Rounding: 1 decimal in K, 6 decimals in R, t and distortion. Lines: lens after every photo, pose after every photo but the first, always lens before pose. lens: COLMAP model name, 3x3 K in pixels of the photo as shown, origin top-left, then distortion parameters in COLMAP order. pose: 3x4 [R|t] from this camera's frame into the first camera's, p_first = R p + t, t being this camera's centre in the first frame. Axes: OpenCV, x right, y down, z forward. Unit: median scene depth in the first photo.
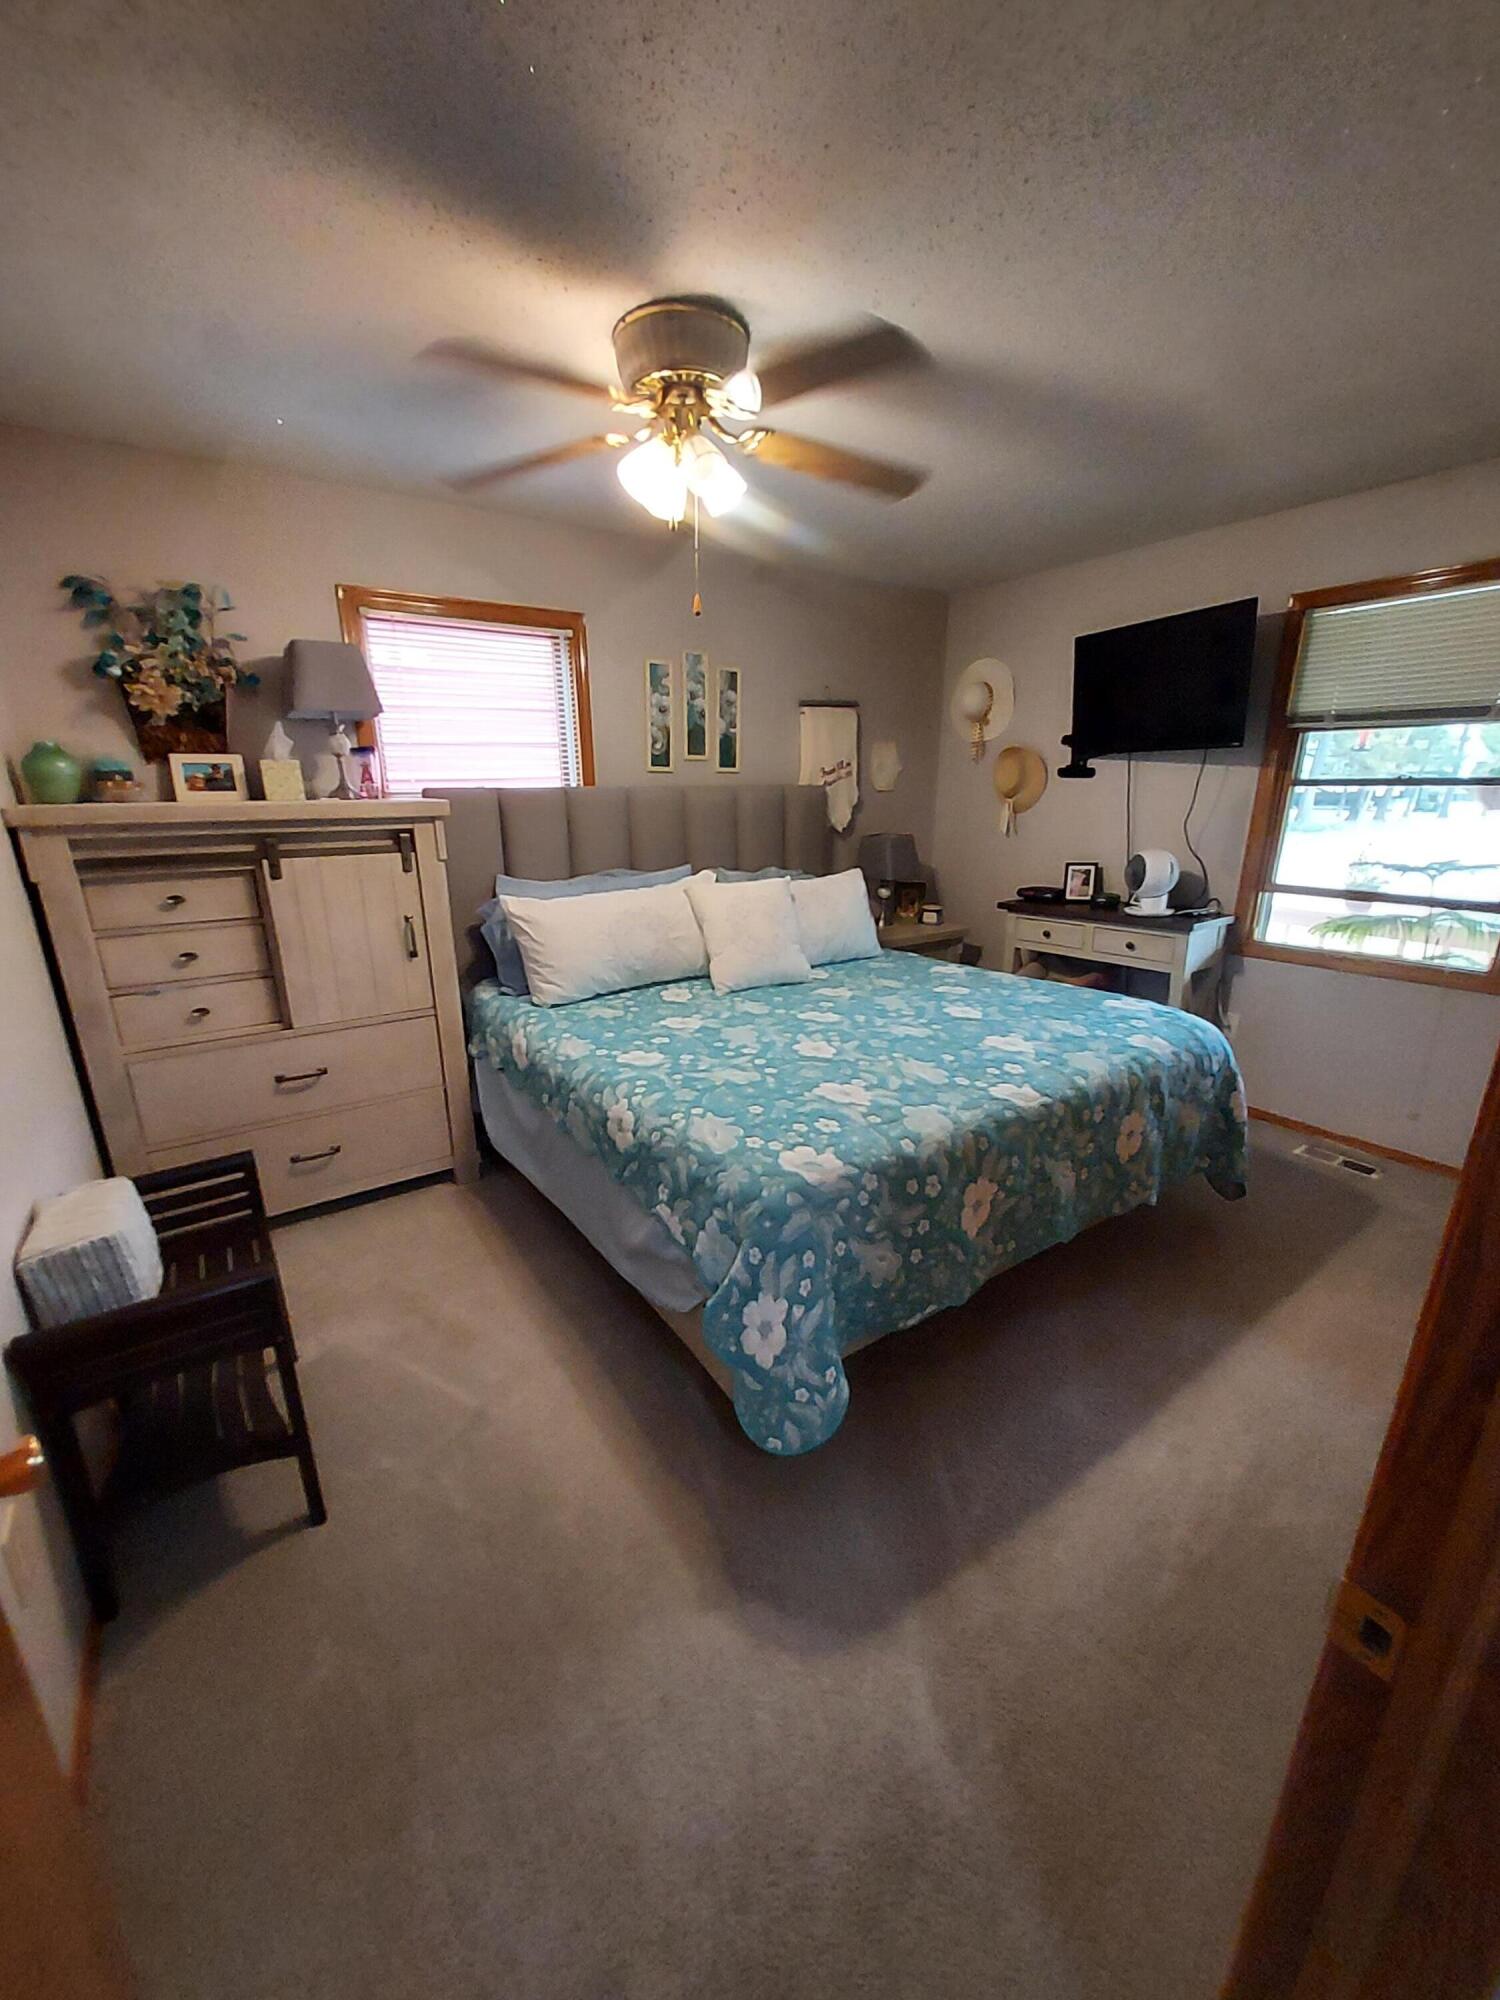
lens RADIAL K [[793.9, 0, 708.1], [0, 793.9, 1030.9], [0, 0, 1]] dist [0.021304, -0.000048]
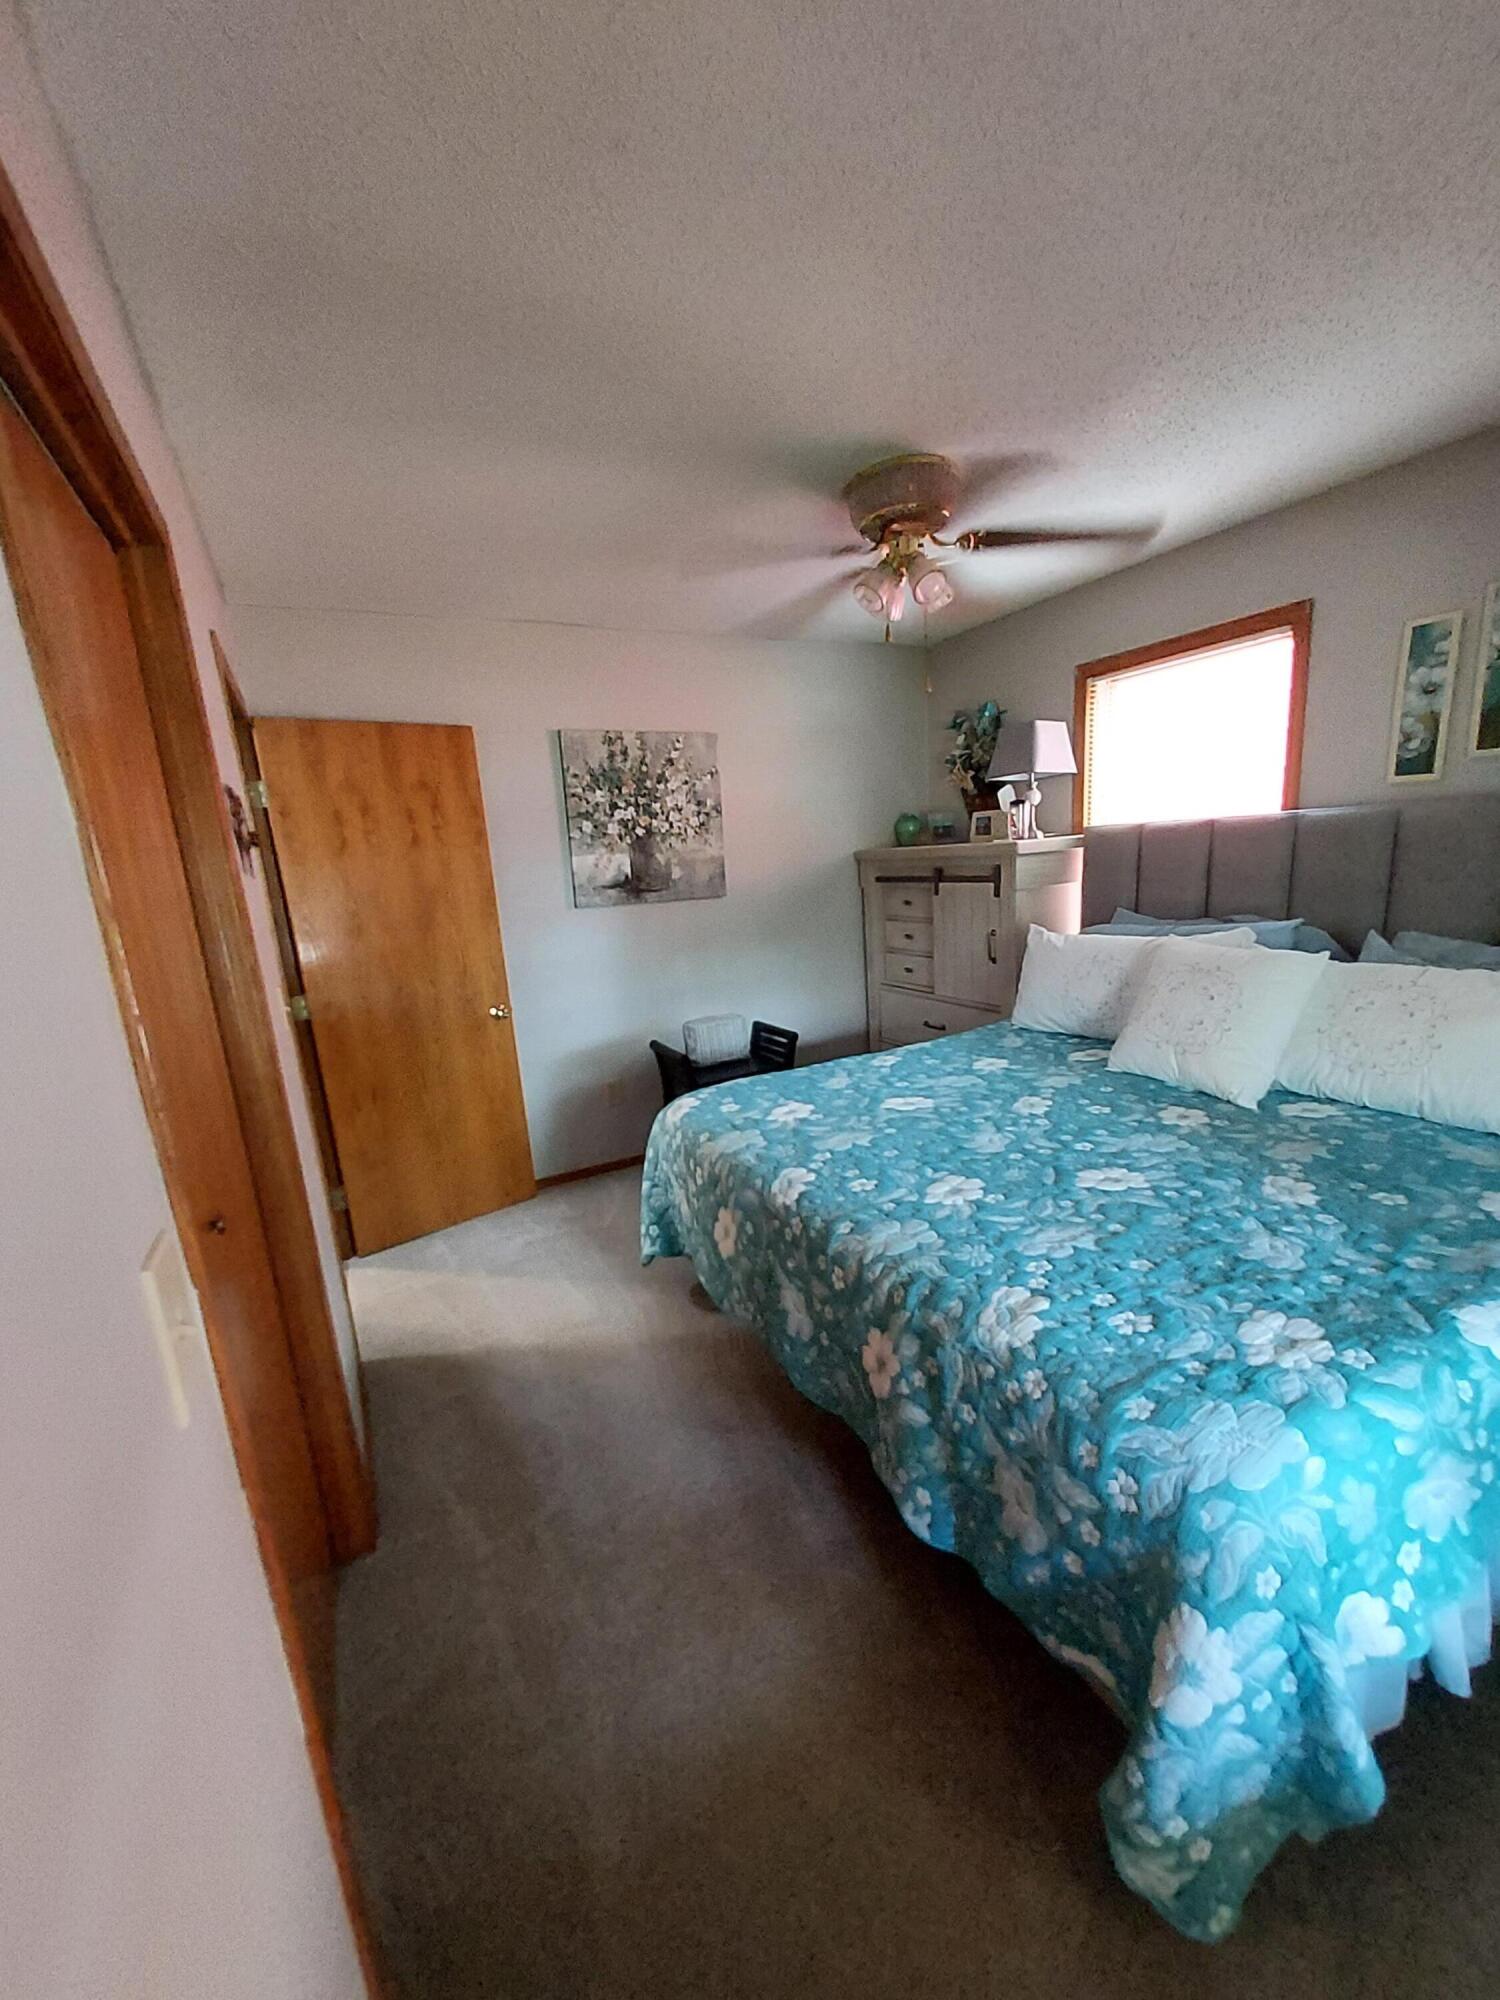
lens RADIAL K [[784.2, 0, 734.3], [0, 784.2, 1024.0], [0, 0, 1]] dist [0.000845, -0.000408]
pose [[-0.110894, 0.227791, -0.967375, 0.769847], [-0.231321, 0.940728, 0.248034, -0.185616], [0.966537, 0.251280, -0.051628, 0.597653]]
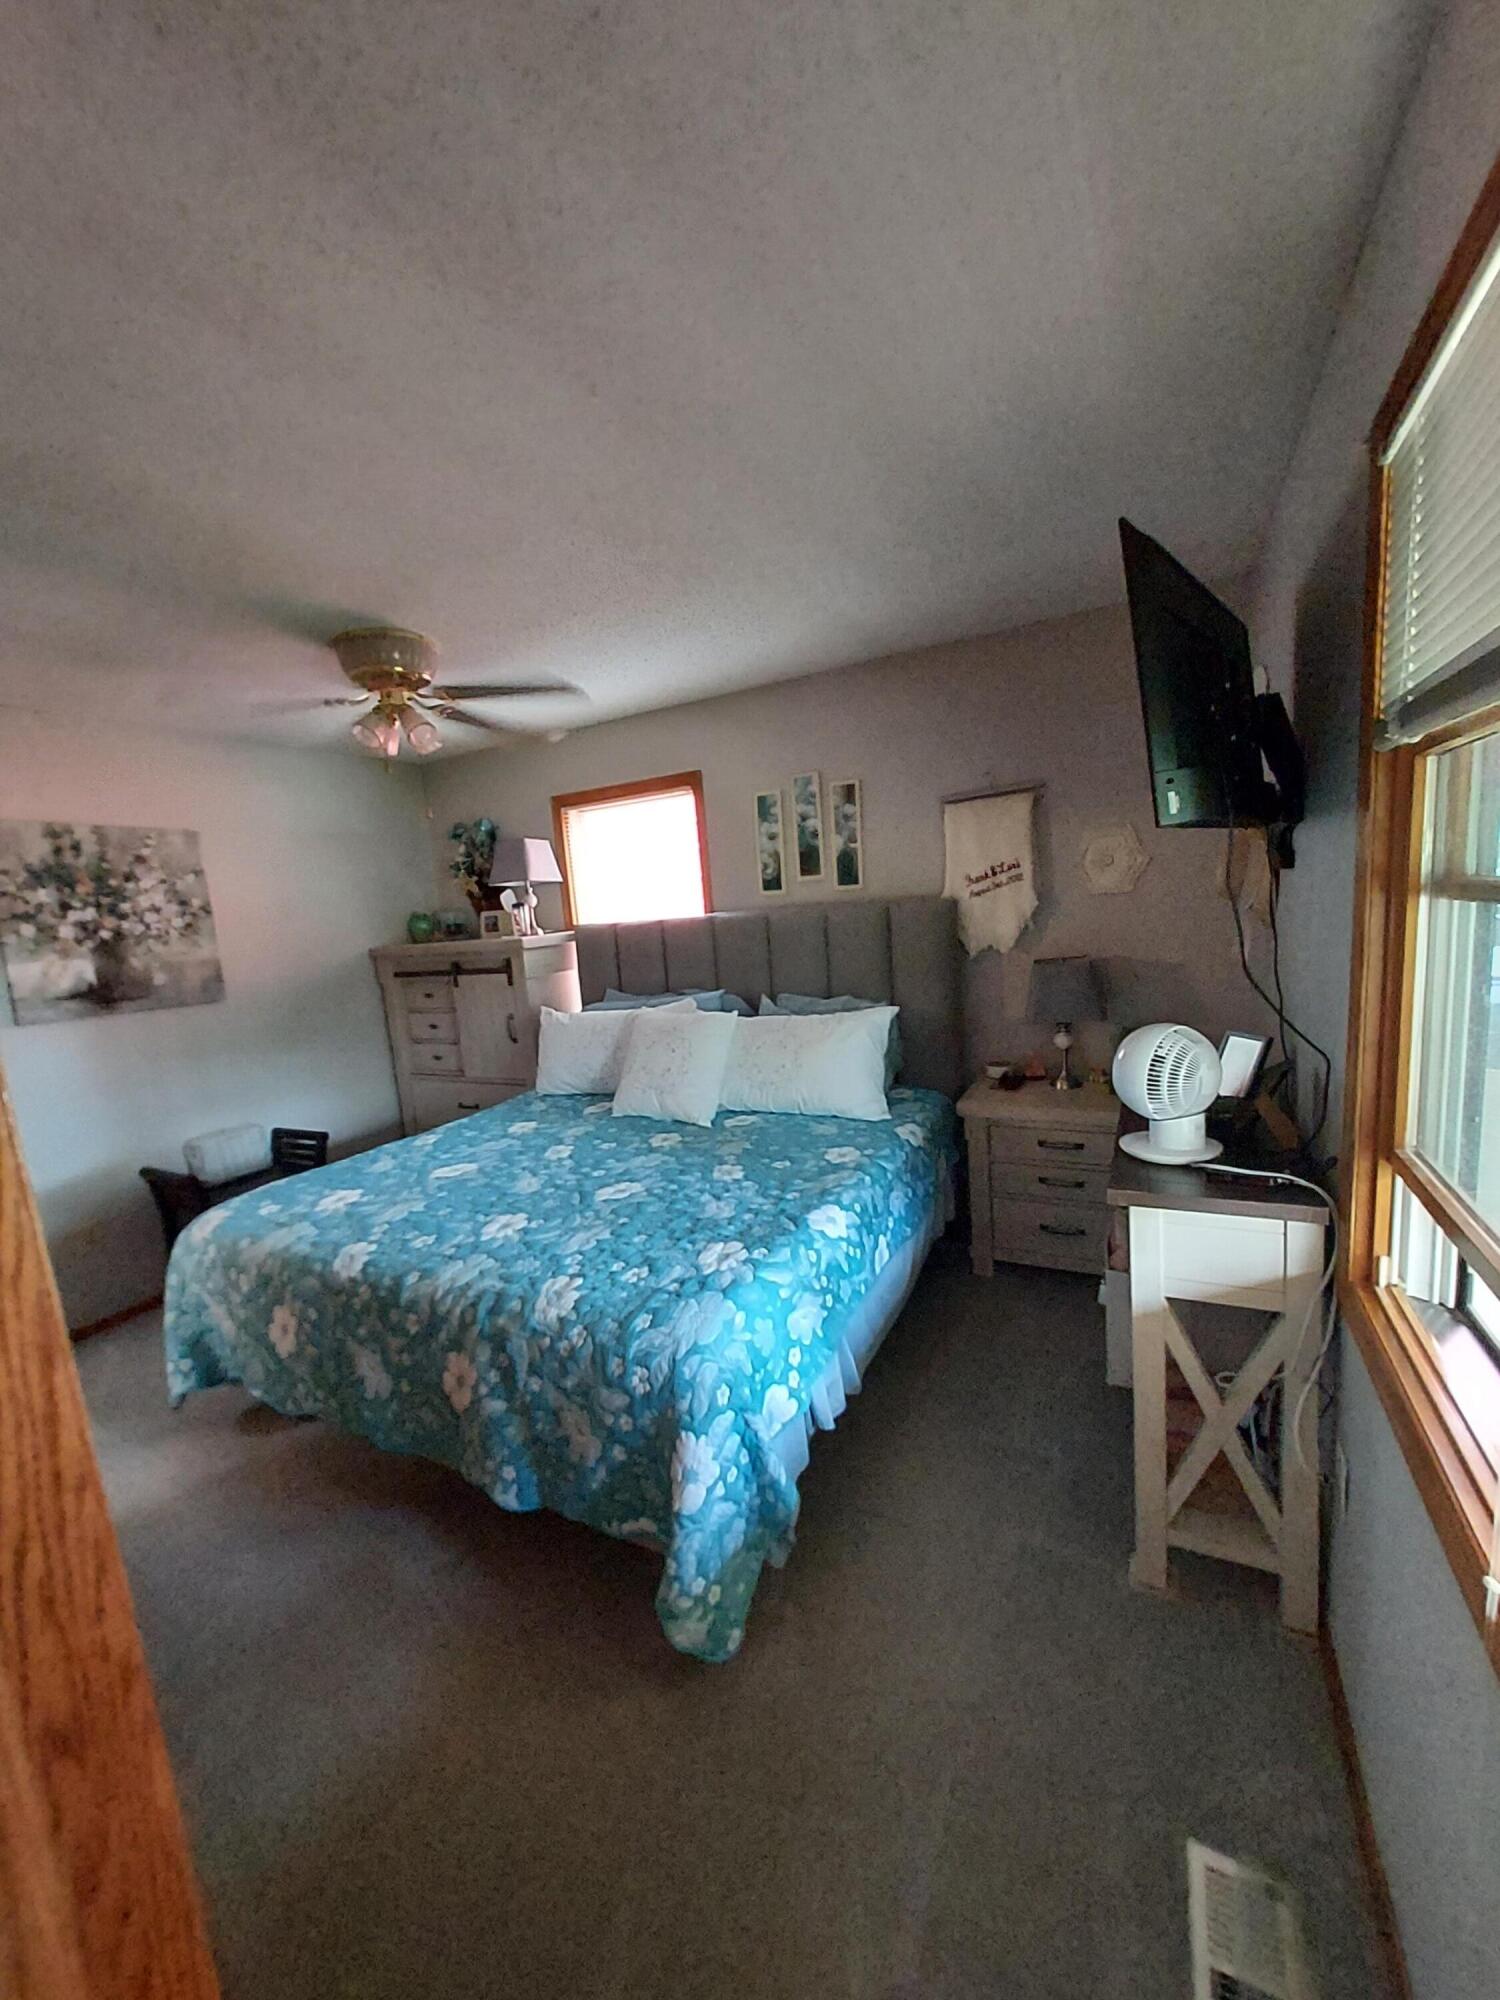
lens RADIAL K [[784.2, 0, 734.3], [0, 784.2, 1024.0], [0, 0, 1]] dist [0.000845, -0.000408]
pose [[0.466978, 0.103491, -0.878192, 0.900822], [-0.192635, 0.981182, 0.013194, -0.190617], [0.863032, 0.163009, 0.478126, 0.570935]]
